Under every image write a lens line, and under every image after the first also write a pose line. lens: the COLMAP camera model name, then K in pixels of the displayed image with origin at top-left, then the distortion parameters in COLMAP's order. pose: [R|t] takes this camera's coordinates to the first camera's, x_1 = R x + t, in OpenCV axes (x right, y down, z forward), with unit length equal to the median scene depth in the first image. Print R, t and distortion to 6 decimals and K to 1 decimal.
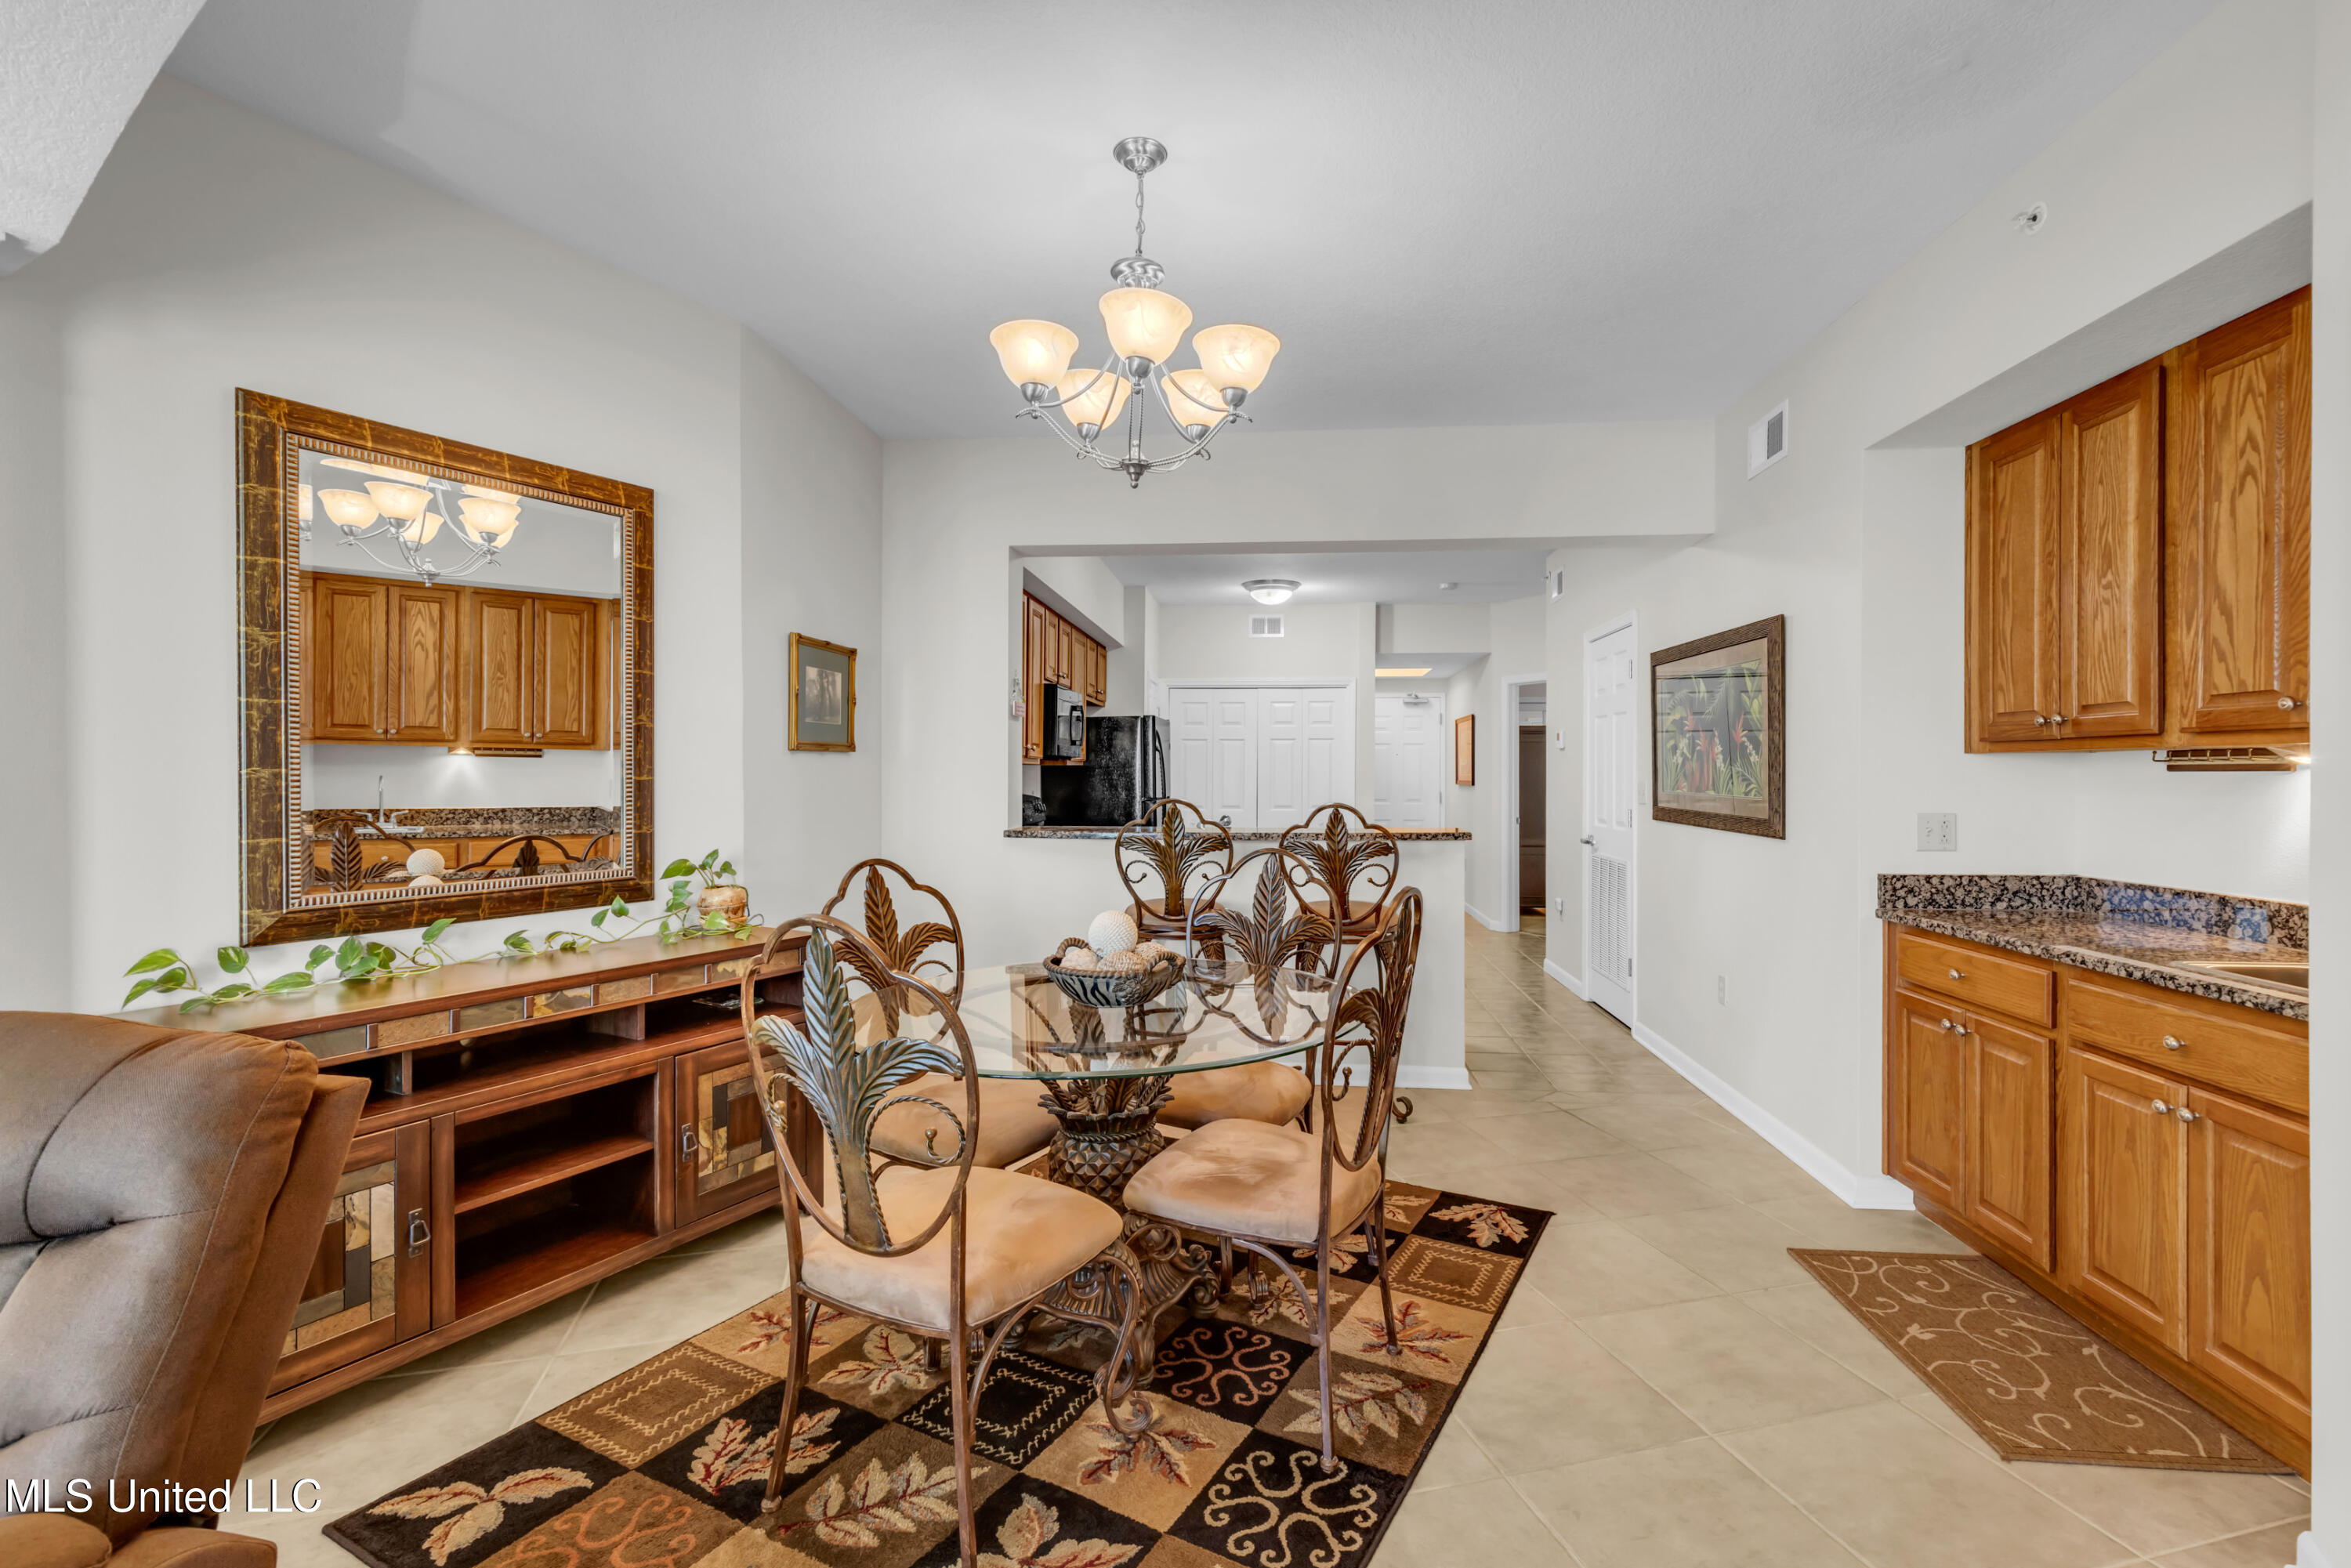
lens RADIAL K [[1067.5, 0, 1188.7], [0, 1067.5, 769.8], [0, 0, 1]] dist [0.002532, 0.001252]
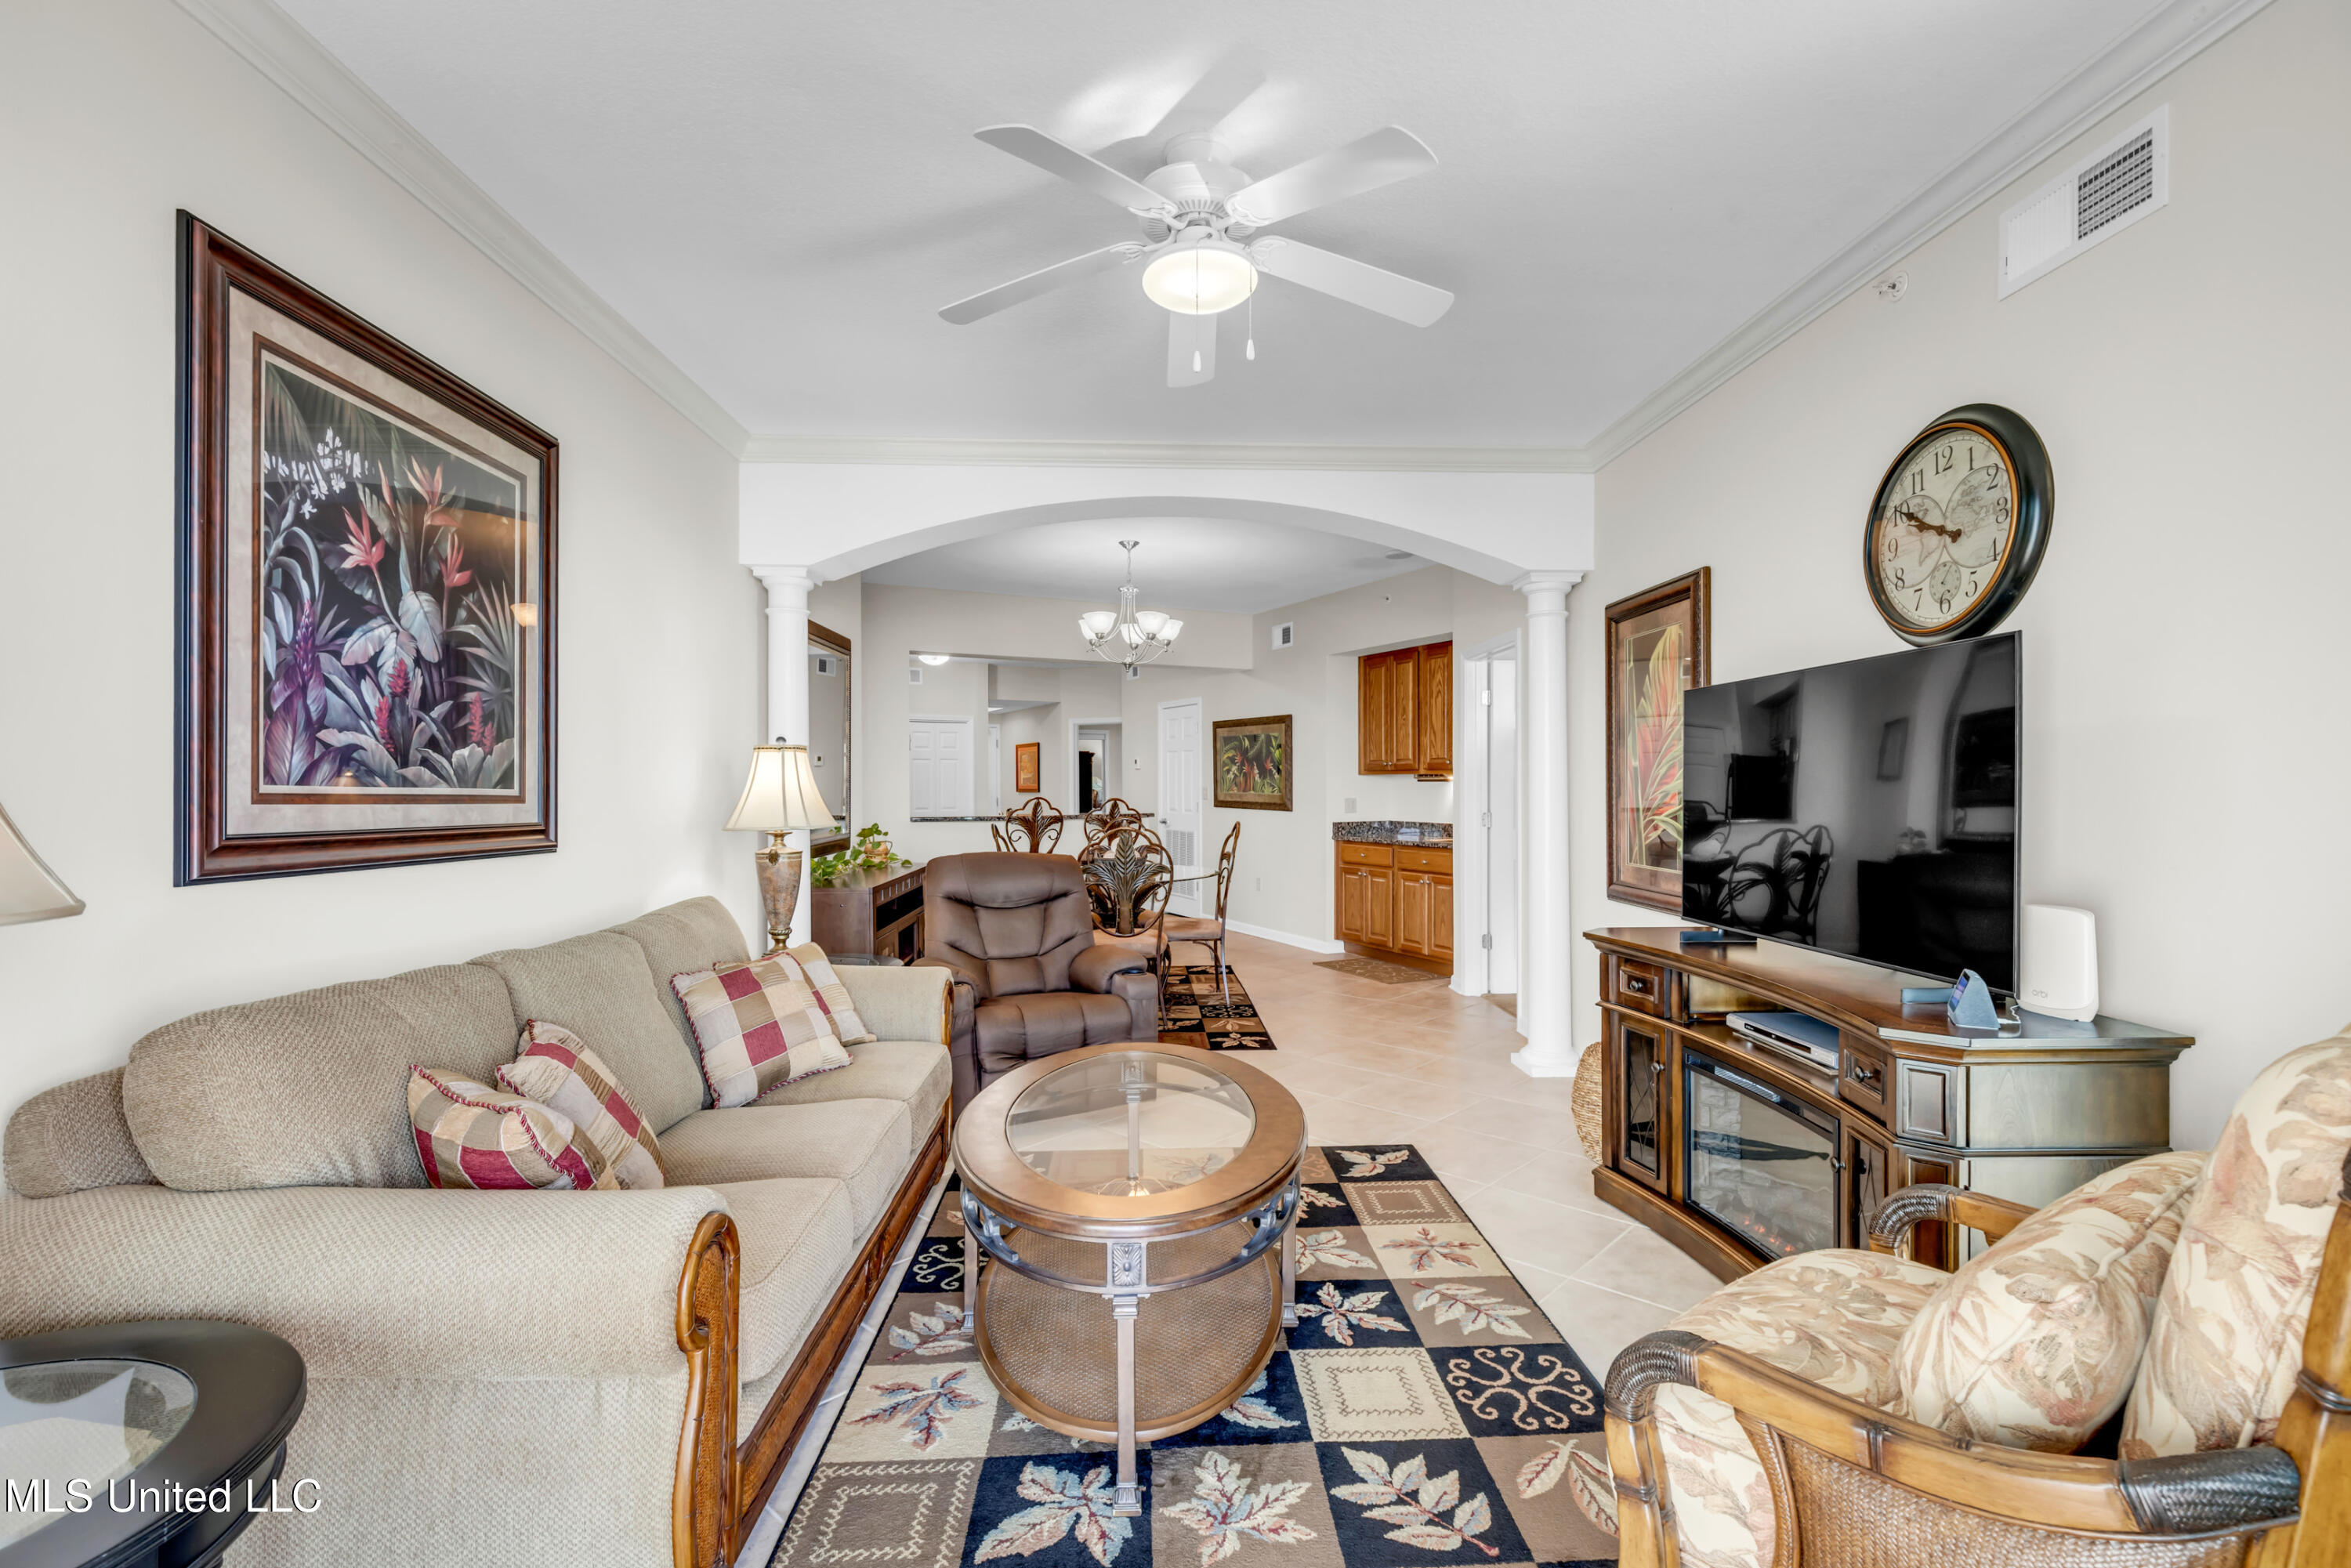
lens RADIAL K [[1067.5, 0, 1188.7], [0, 1067.5, 769.8], [0, 0, 1]] dist [0.002532, 0.001252]
pose [[0.844363, 0.001903, 0.535768, -1.042685], [0.003264, 0.999957, -0.008695, -0.006758], [-0.535762, 0.009091, 0.844320, -0.997541]]
